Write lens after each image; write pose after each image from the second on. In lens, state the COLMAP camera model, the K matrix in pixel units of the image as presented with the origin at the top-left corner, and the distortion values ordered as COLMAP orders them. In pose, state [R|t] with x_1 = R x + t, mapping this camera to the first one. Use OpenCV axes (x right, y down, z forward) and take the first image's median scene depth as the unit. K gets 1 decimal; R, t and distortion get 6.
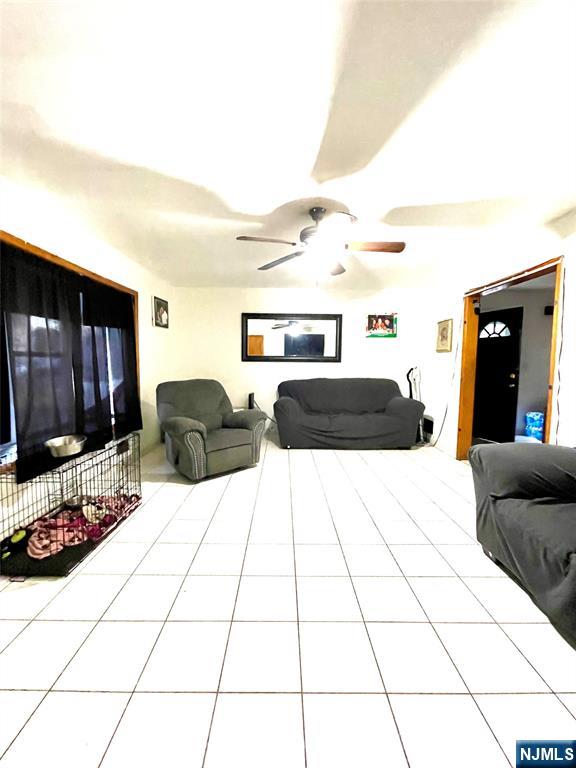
lens RADIAL K [[308.9, 0, 283.7], [0, 308.9, 382.3], [0, 0, 1]] dist [-0.000413, -0.000517]
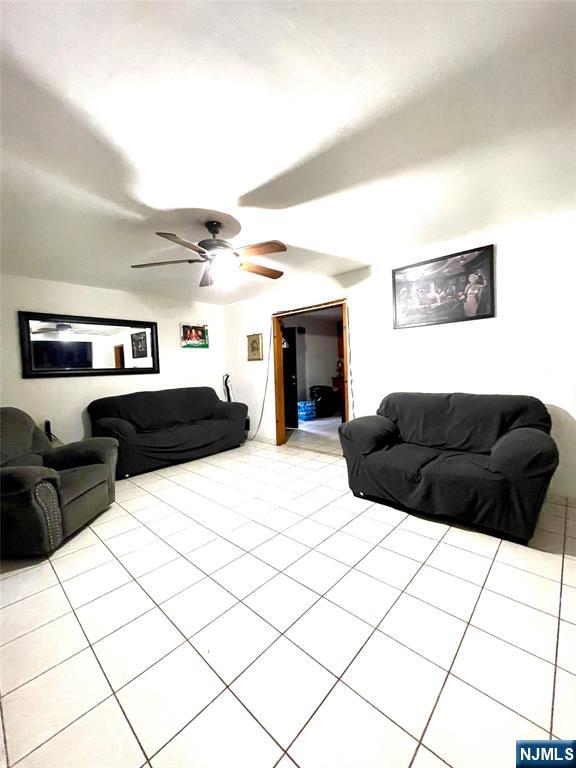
lens RADIAL K [[308.9, 0, 283.7], [0, 308.9, 382.3], [0, 0, 1]] dist [-0.000413, -0.000517]
pose [[0.689288, -0.068354, 0.721256, -0.286634], [0.089383, 0.995957, 0.008967, -0.013885], [-0.718952, 0.058287, 0.692611, 0.089964]]
